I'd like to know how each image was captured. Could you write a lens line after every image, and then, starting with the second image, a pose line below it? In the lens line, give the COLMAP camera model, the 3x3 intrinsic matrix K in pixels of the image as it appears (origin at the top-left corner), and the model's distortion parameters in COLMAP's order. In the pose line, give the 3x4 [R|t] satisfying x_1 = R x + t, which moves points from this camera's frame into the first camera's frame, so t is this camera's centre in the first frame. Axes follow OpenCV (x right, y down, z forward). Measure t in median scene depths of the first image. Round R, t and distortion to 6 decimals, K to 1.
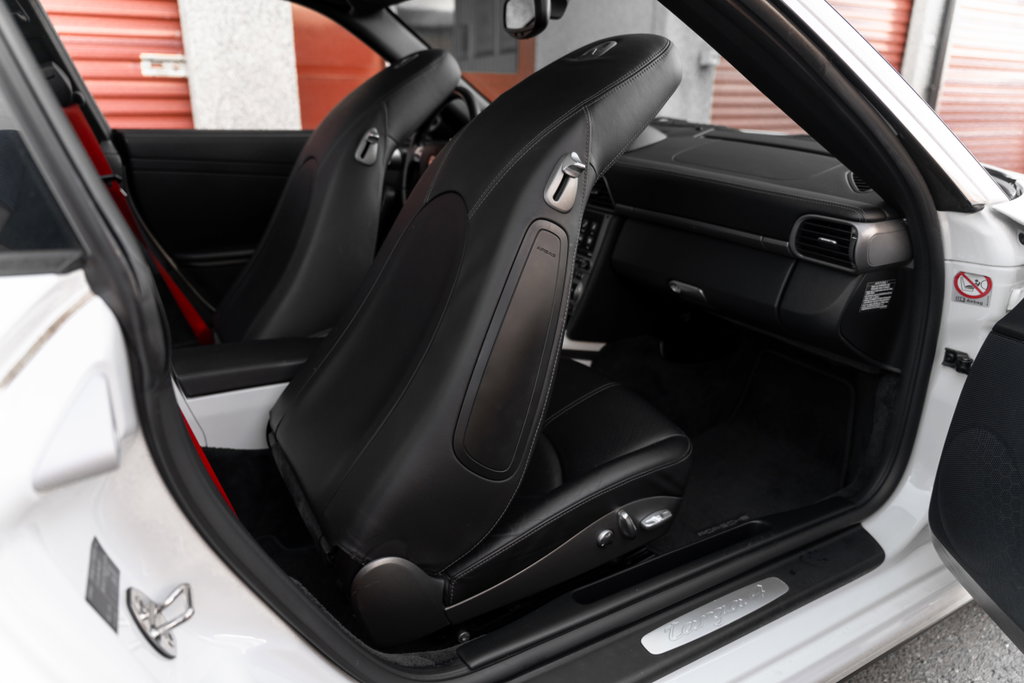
lens RADIAL K [[684.0, 0, 514.2], [0, 684.0, 342.6], [0, 0, 1]] dist [-0.005423, -0.007800]
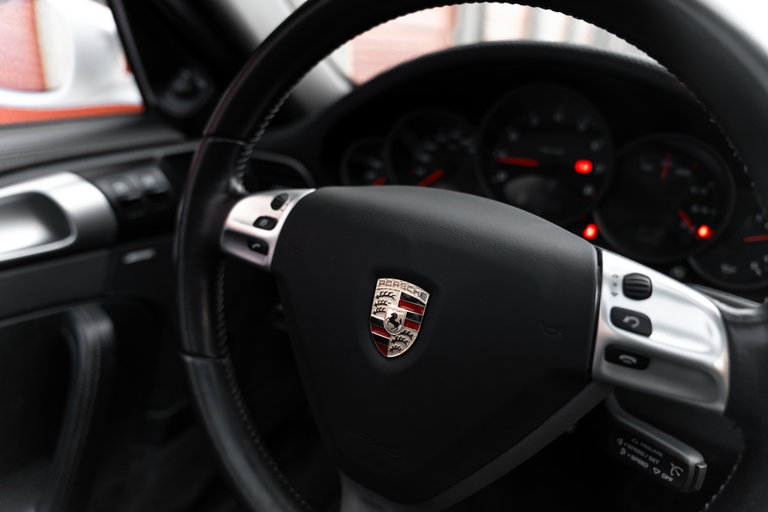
lens RADIAL K [[513.0, 0, 375.7], [0, 513.0, 257.8], [0, 0, 1]] dist [-0.005423, -0.007800]
pose [[0.881351, -0.178179, 0.437577, -0.287469], [0.154184, 0.983926, 0.090096, -0.438018], [-0.446596, -0.011939, 0.894656, 1.280658]]
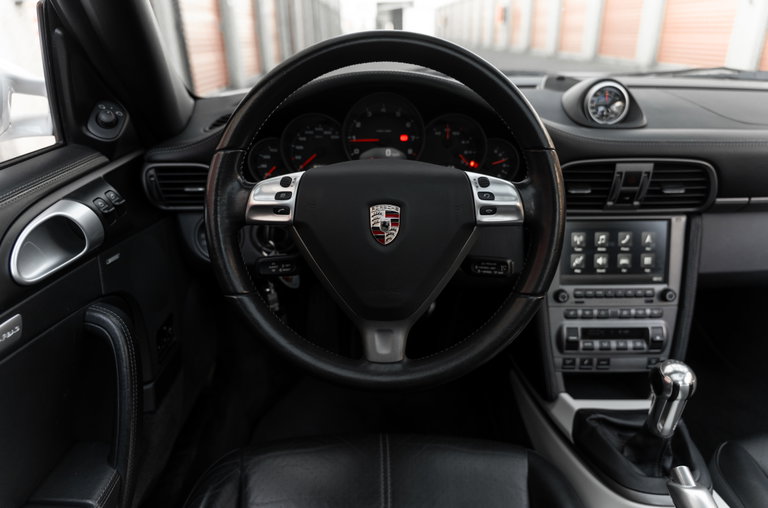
lens RADIAL K [[513.0, 0, 380.0], [0, 513.0, 257.6], [0, 0, 1]] dist [-0.005423, -0.007800]
pose [[0.499778, -0.370501, 0.782912, -0.554623], [0.315069, 0.919737, 0.234125, -0.470078], [-0.806817, 0.129661, 0.576398, 1.226872]]
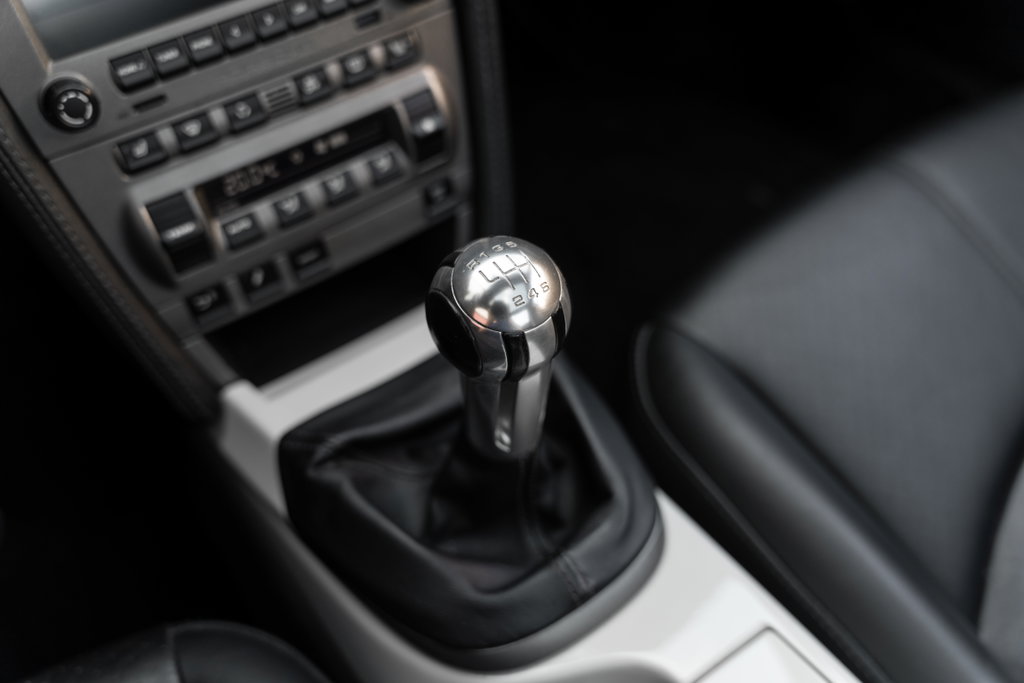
lens RADIAL K [[841.7, 0, 505.8], [0, 841.7, 346.3], [0, 0, 1]] dist [-0.029325, -0.008634]
pose [[-0.106216, -0.780638, 0.615891, -0.186131], [0.351671, 0.549872, 0.757607, -0.310583], [-0.930078, 0.297061, 0.216123, 1.252420]]
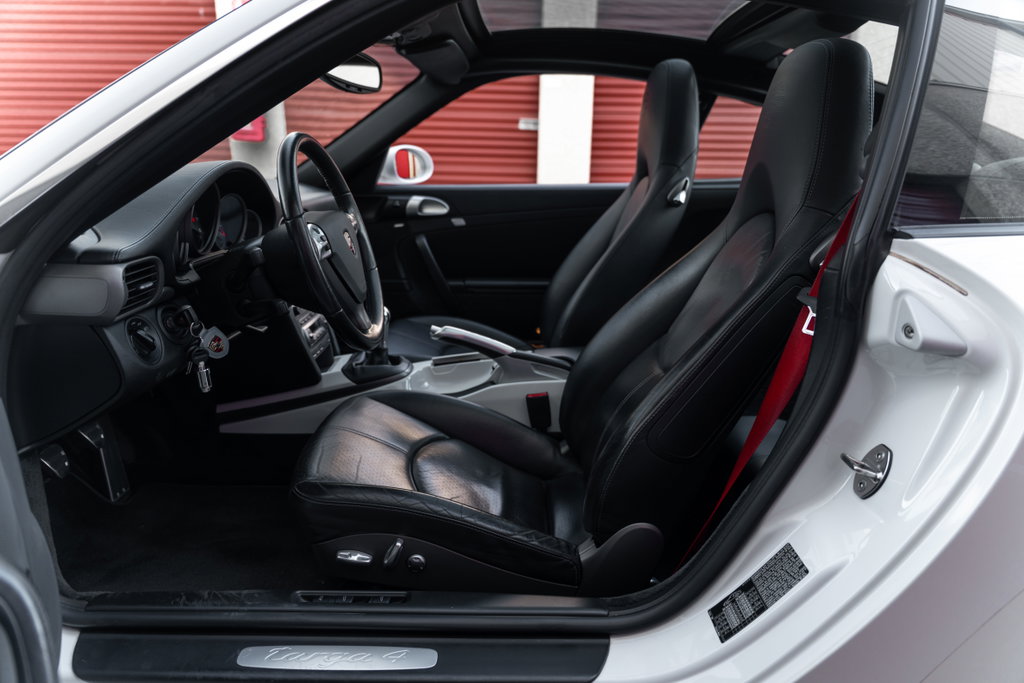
lens RADIAL K [[684.0, 0, 502.5], [0, 684.0, 337.9], [0, 0, 1]] dist [-0.005423, -0.007800]
pose [[-0.865386, -0.160753, 0.474622, -0.894495], [0.144863, 0.826454, 0.544048, -0.799372], [-0.479710, 0.539567, -0.691914, 2.165724]]
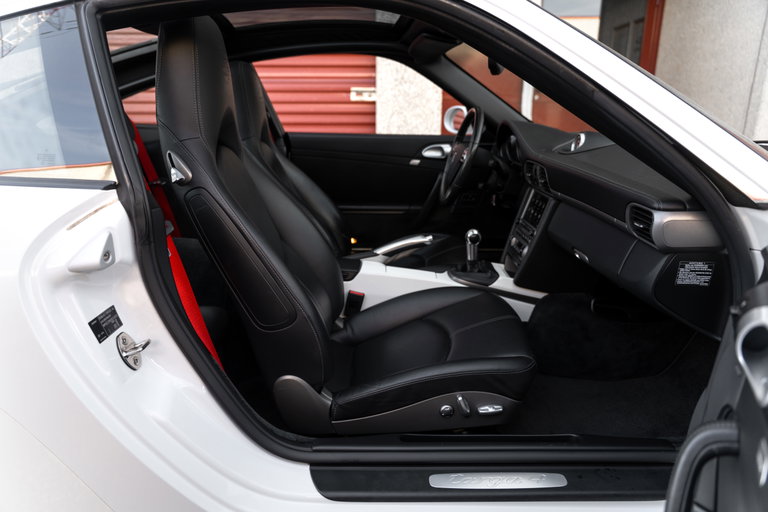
lens RADIAL K [[513.0, 0, 380.2], [0, 513.0, 256.2], [0, 0, 1]] dist [-0.005423, -0.007800]
pose [[0.872743, 0.124140, -0.472133, 0.435008], [-0.156831, 0.987159, -0.030346, 0.014666], [0.462304, 0.100530, 0.881005, -0.055663]]
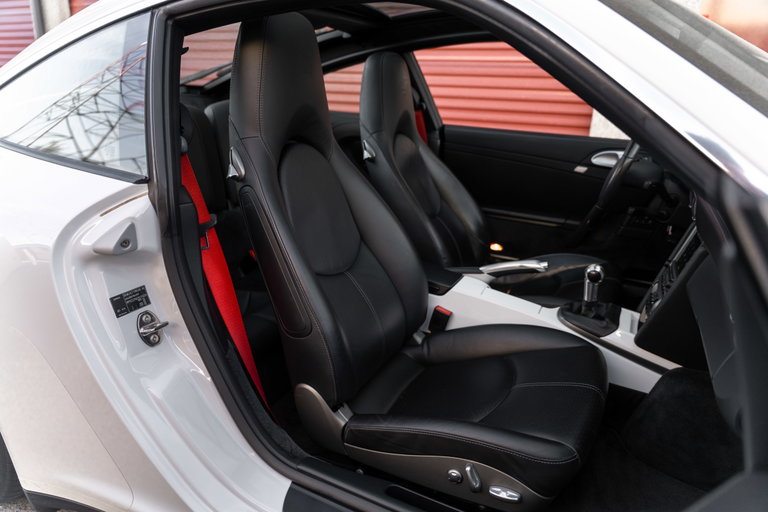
lens RADIAL K [[513.0, 0, 379.1], [0, 513.0, 255.8], [0, 0, 1]] dist [-0.005423, -0.007800]
pose [[0.546798, 0.272362, -0.791727, 0.618884], [-0.306455, 0.945097, 0.113473, -0.141816], [0.779165, 0.180582, 0.600244, 0.231906]]
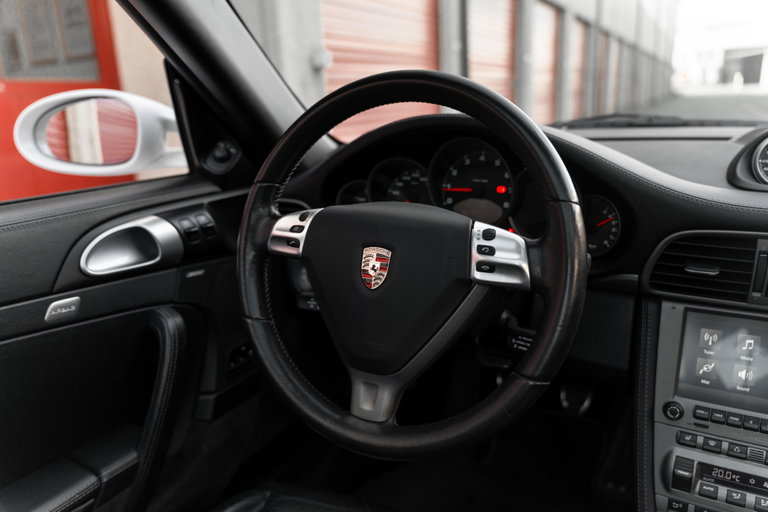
lens RADIAL K [[580.7, 0, 382.6], [0, 580.7, 262.4], [0, 0, 1]] dist [-0.013761, 0.014764]
pose [[0.859145, -0.186091, 0.476697, -0.409223], [0.220375, 0.975277, -0.016454, -0.383933], [-0.461849, 0.119189, 0.878914, 1.051054]]
